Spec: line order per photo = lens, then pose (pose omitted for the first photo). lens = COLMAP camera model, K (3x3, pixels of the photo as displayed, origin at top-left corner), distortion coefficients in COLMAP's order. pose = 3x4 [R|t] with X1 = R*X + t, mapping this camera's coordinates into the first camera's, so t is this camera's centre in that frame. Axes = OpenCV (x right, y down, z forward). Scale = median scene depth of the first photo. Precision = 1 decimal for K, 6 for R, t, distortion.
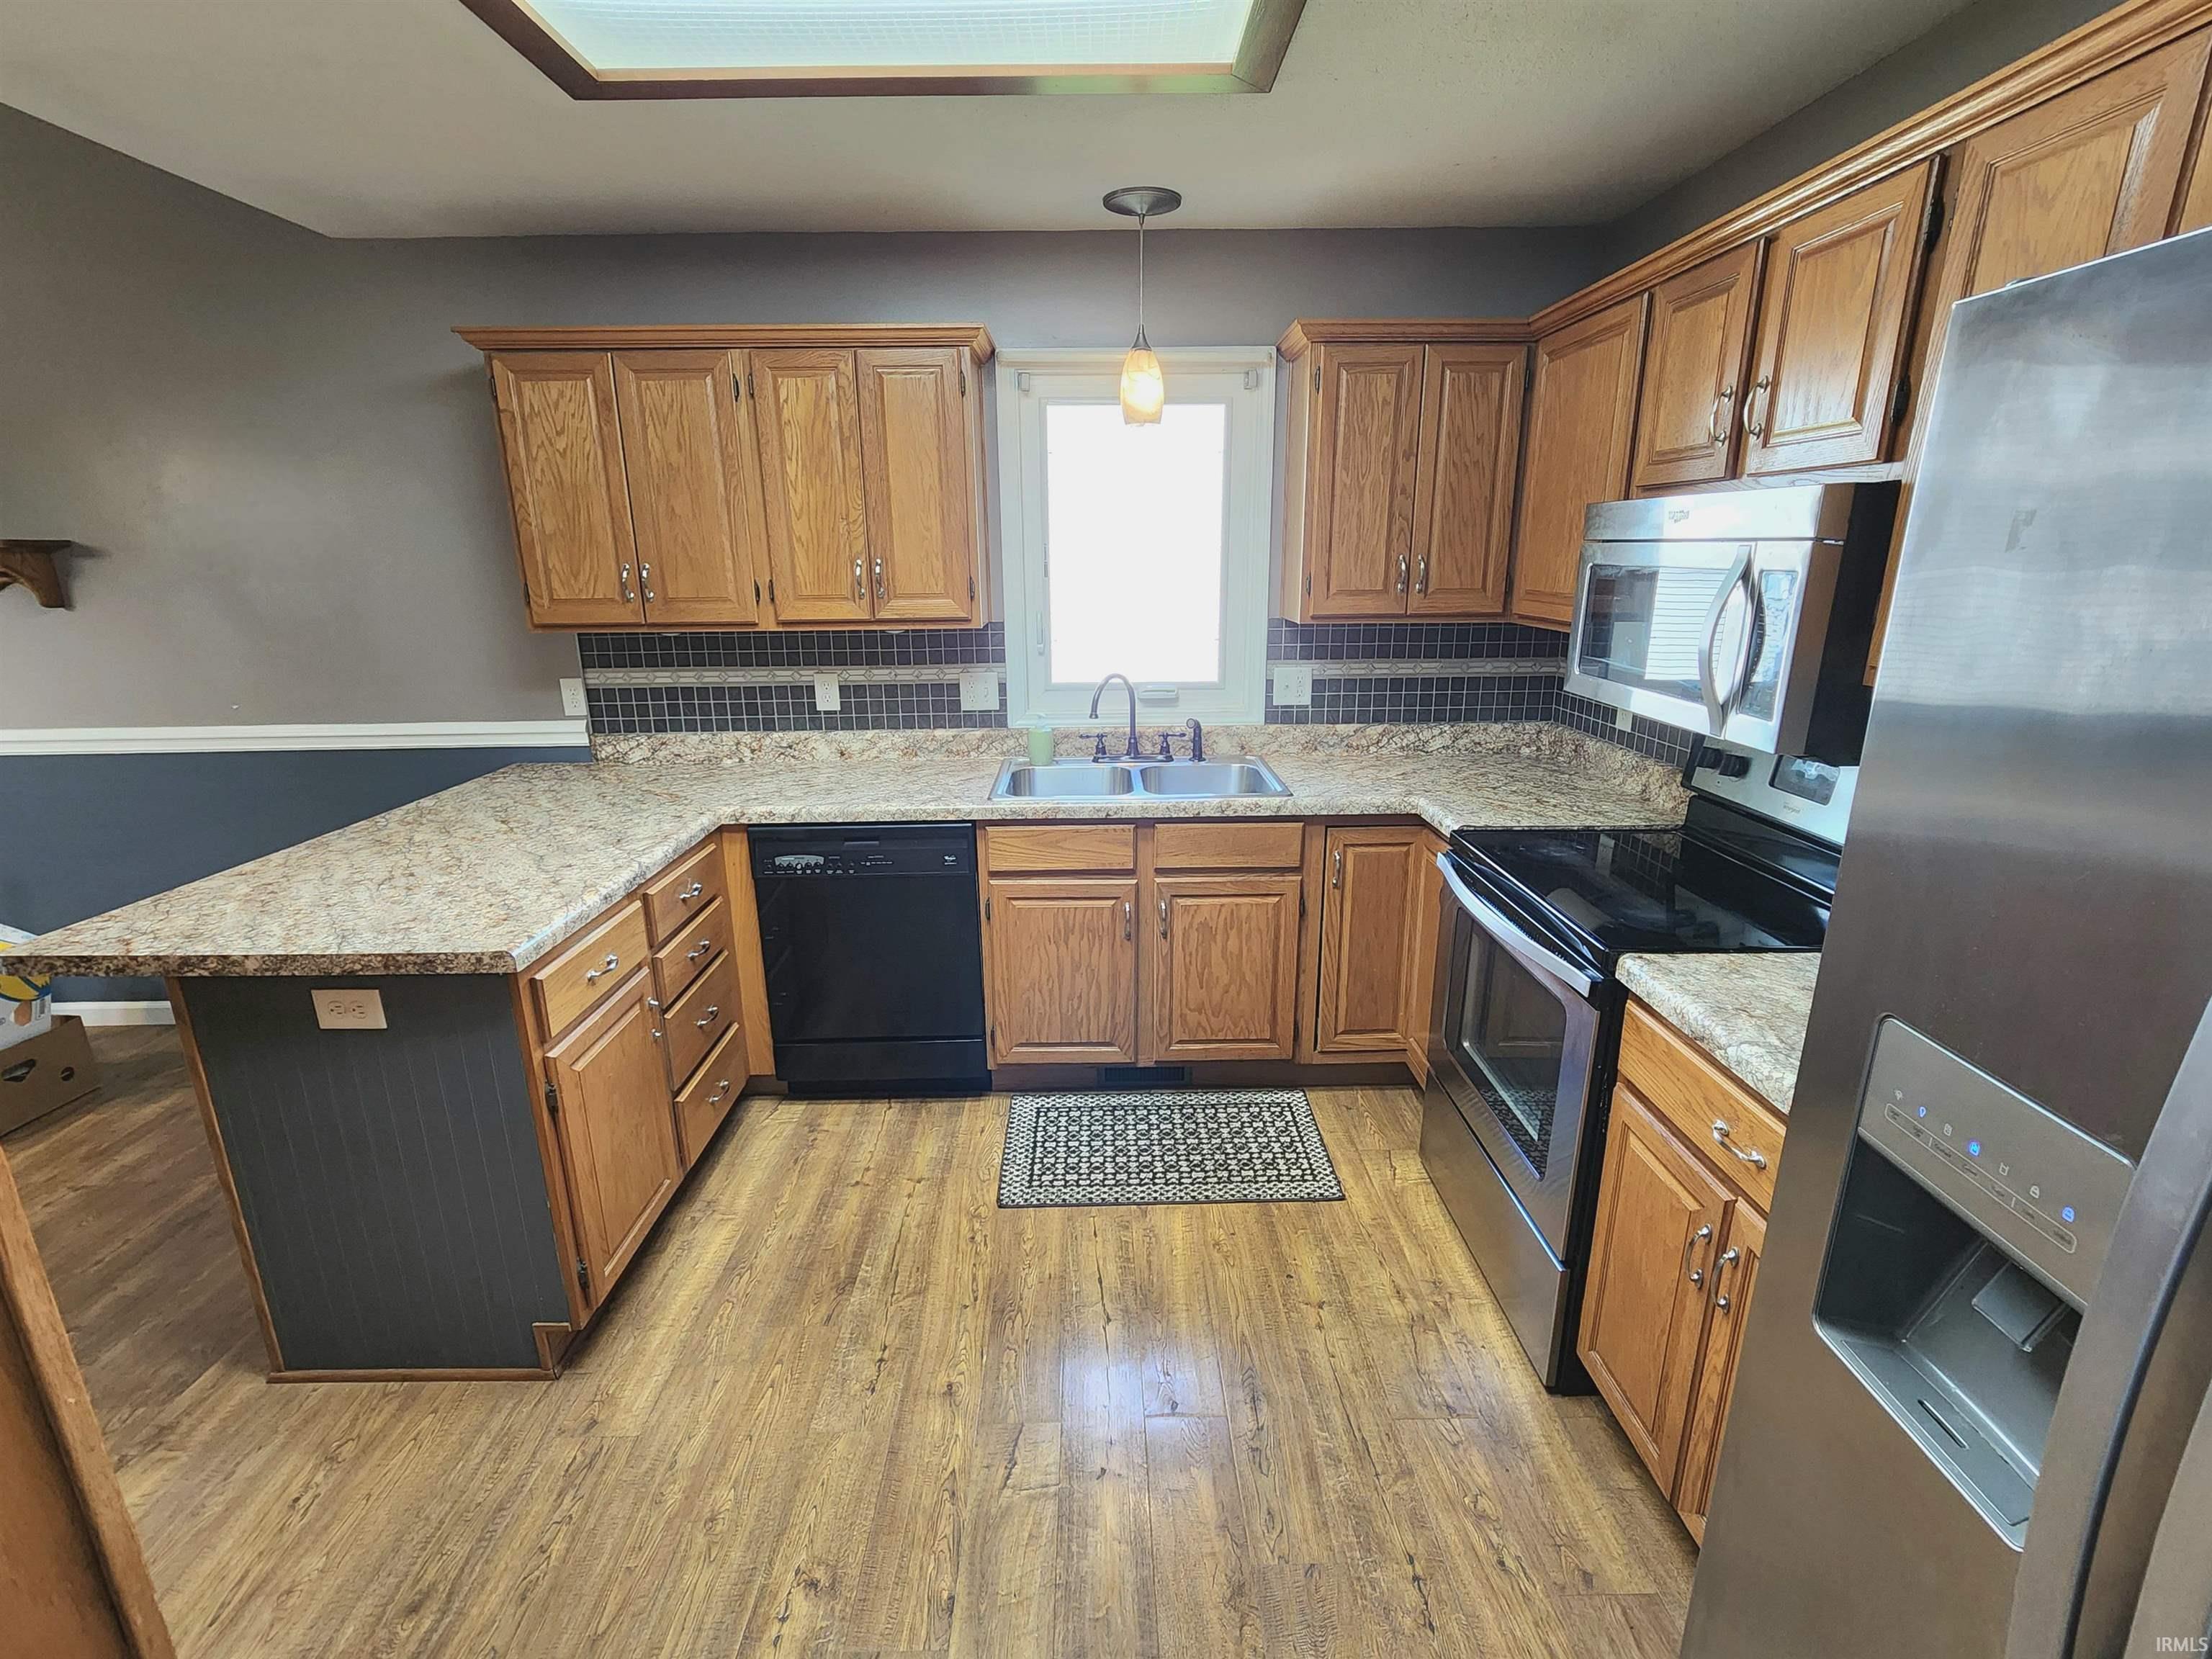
lens RADIAL K [[992.6, 0, 1106.2], [0, 992.6, 828.9], [0, 0, 1]] dist [-0.004698, 0.000546]
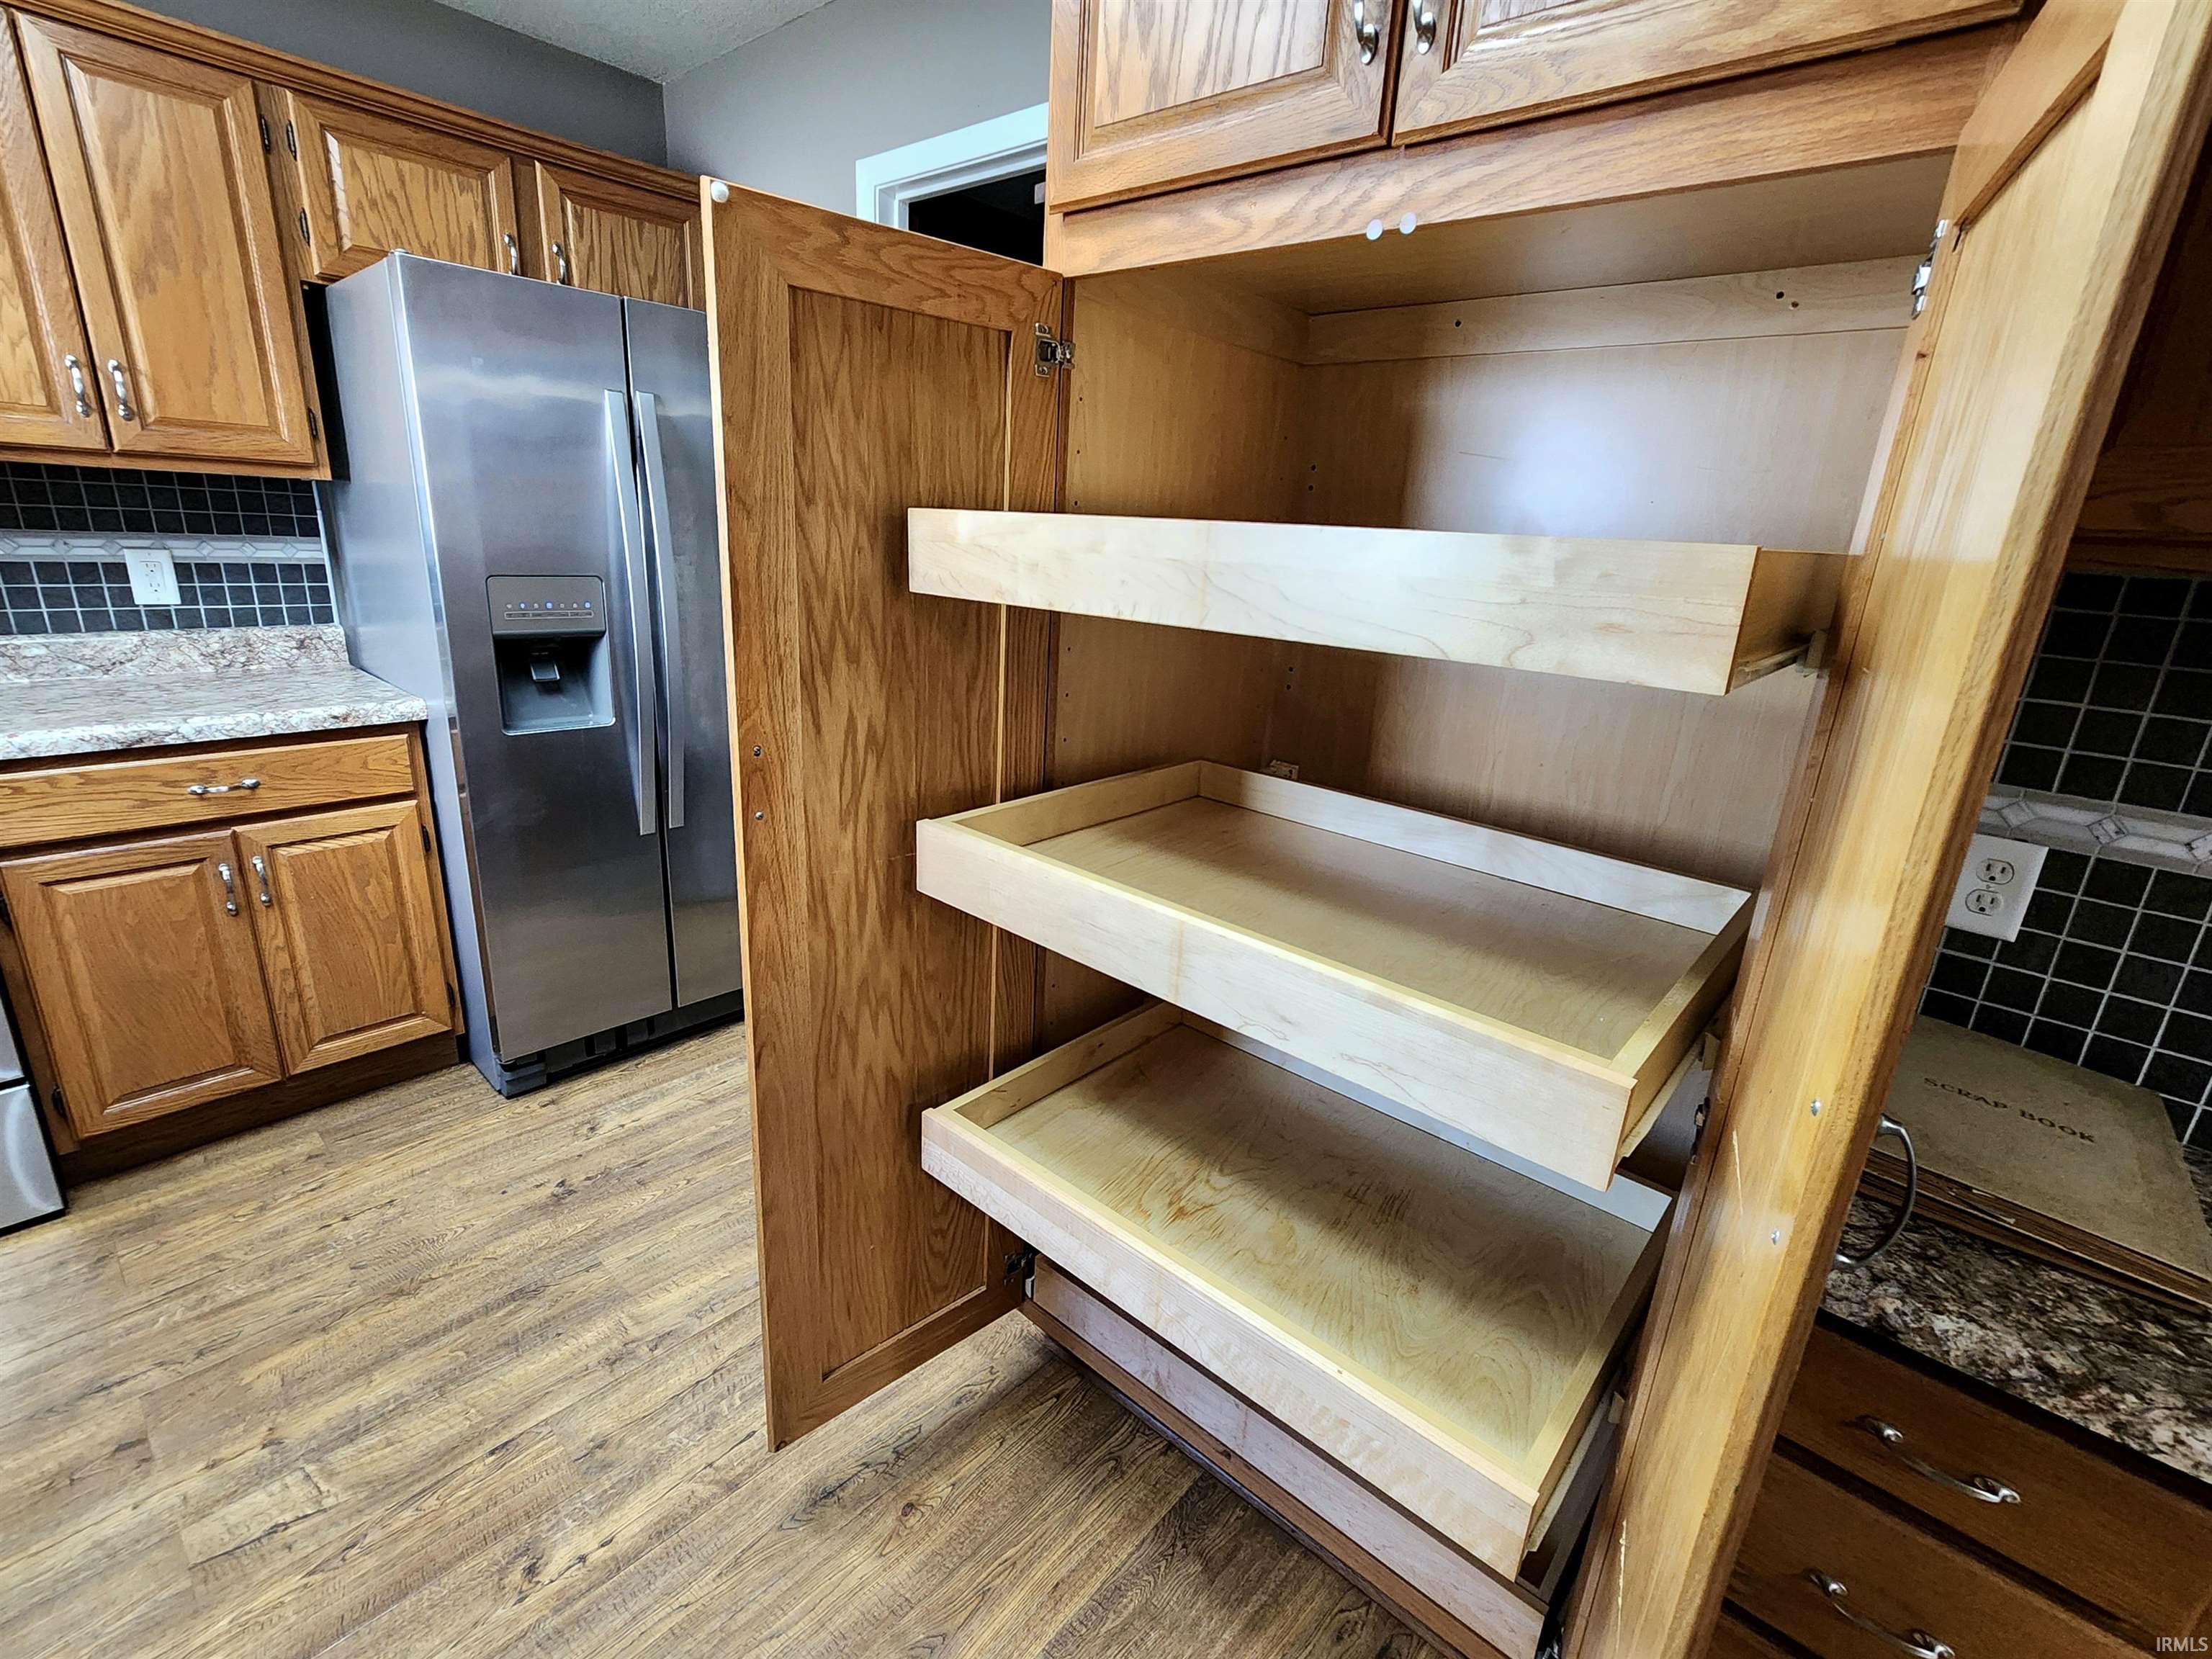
lens RADIAL K [[992.6, 0, 1110.8], [0, 992.6, 836.3], [0, 0, 1]] dist [-0.004698, 0.000546]
pose [[-0.741102, -0.228867, 0.631179, -0.507960], [0.131253, 0.872579, 0.470510, -0.049999], [-0.658438, 0.431540, -0.616631, 0.451443]]
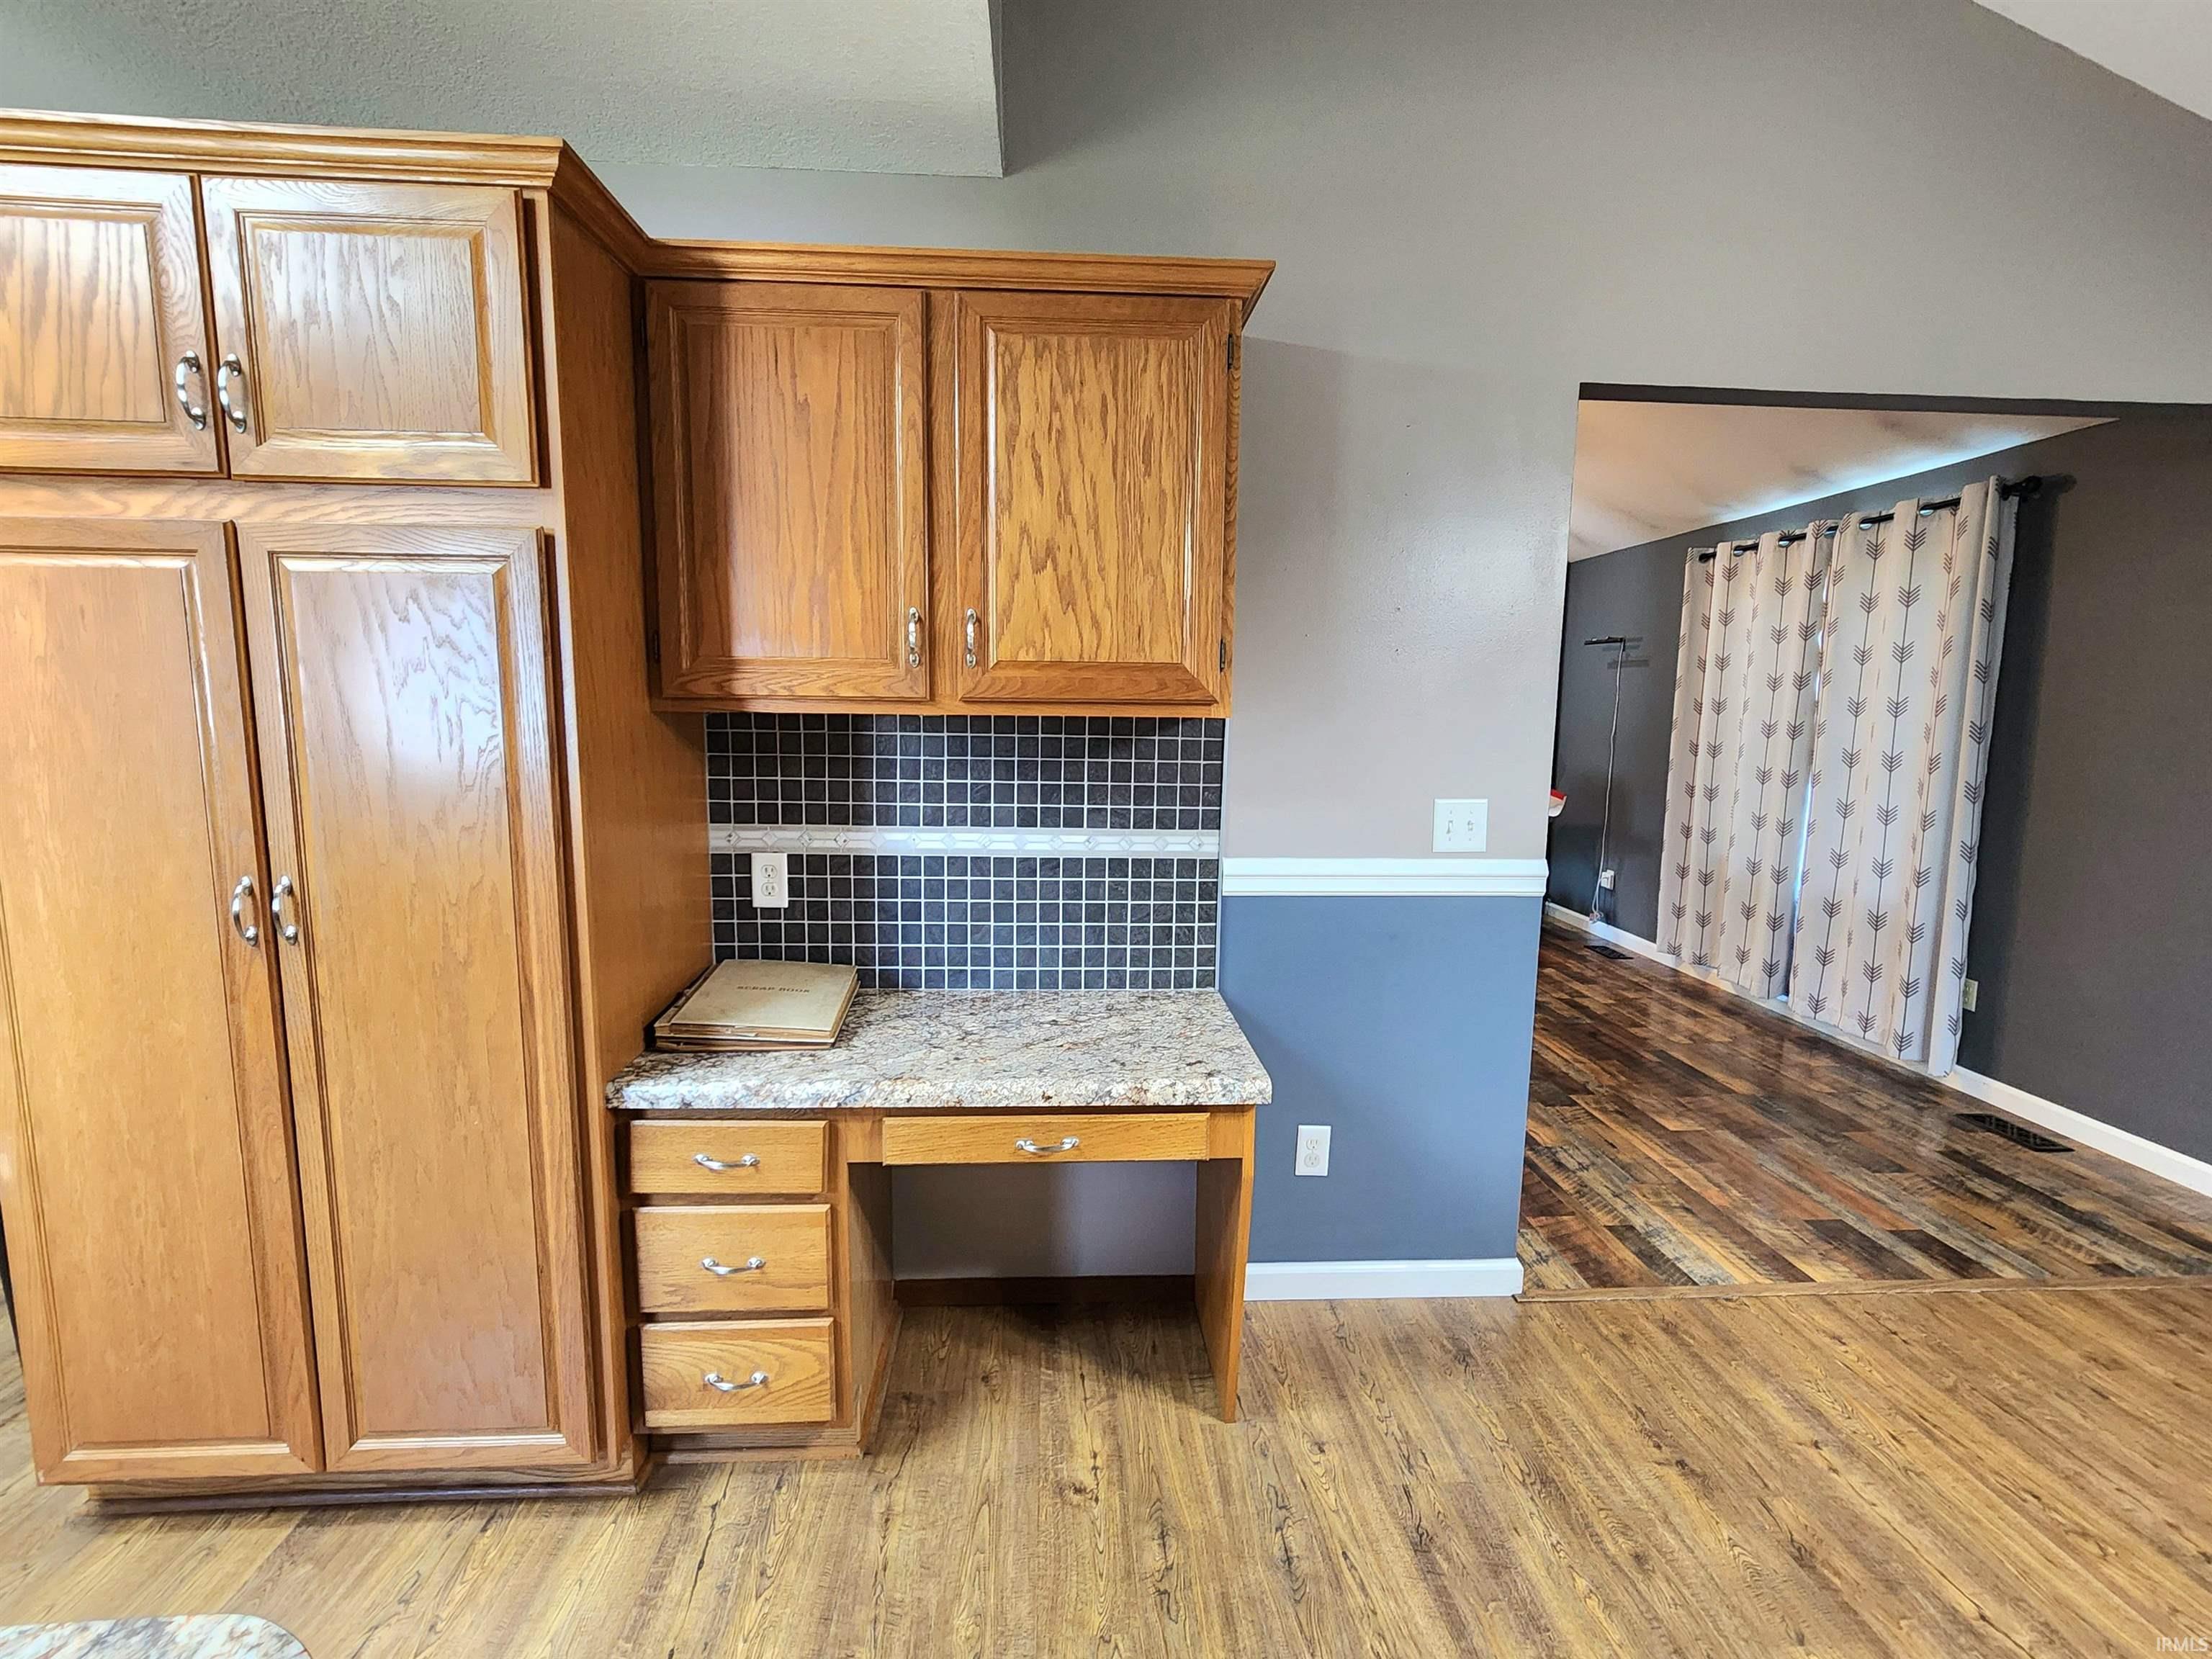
lens RADIAL K [[992.6, 0, 1113.0], [0, 992.6, 832.5], [0, 0, 1]] dist [-0.004698, 0.000546]
pose [[-0.998541, 0.003322, -0.053894, -0.716599], [-0.017906, 0.921256, 0.388545, -0.112030], [0.050941, 0.388943, -0.919852, 0.632757]]
